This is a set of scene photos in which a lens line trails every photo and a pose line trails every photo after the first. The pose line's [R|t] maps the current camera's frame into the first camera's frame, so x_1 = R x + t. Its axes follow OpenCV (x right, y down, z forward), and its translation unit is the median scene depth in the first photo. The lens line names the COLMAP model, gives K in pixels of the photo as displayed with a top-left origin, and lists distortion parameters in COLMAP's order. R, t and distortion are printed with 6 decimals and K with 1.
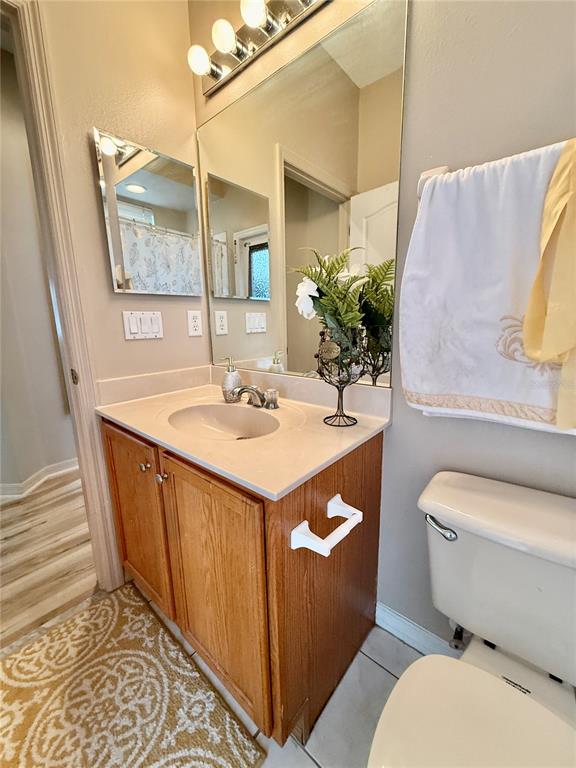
lens RADIAL K [[307.6, 0, 287.8], [0, 307.6, 381.8], [0, 0, 1]] dist [-0.000850, 0.000487]
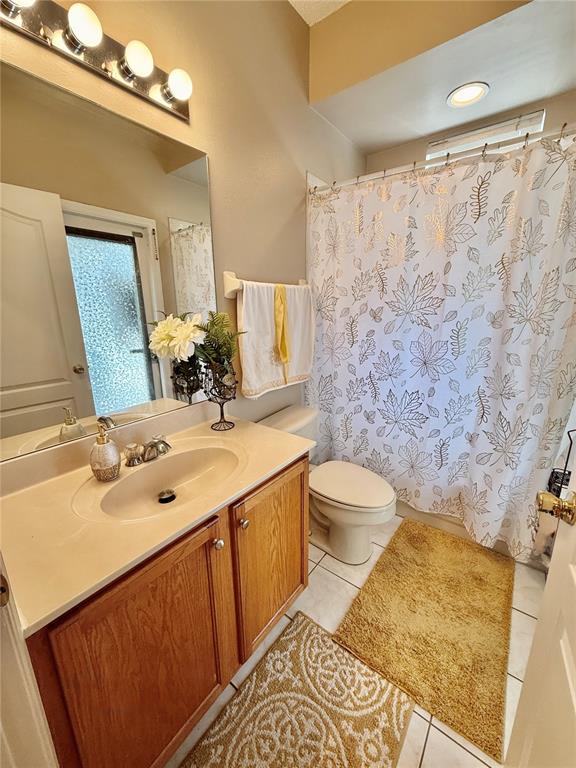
lens RADIAL K [[307.6, 0, 290.6], [0, 307.6, 379.4], [0, 0, 1]] dist [-0.000850, 0.000487]
pose [[-0.057805, -0.221058, 0.973546, -1.372704], [0.208367, 0.951028, 0.228317, -0.390821], [-0.976341, 0.216052, -0.008913, 0.742371]]
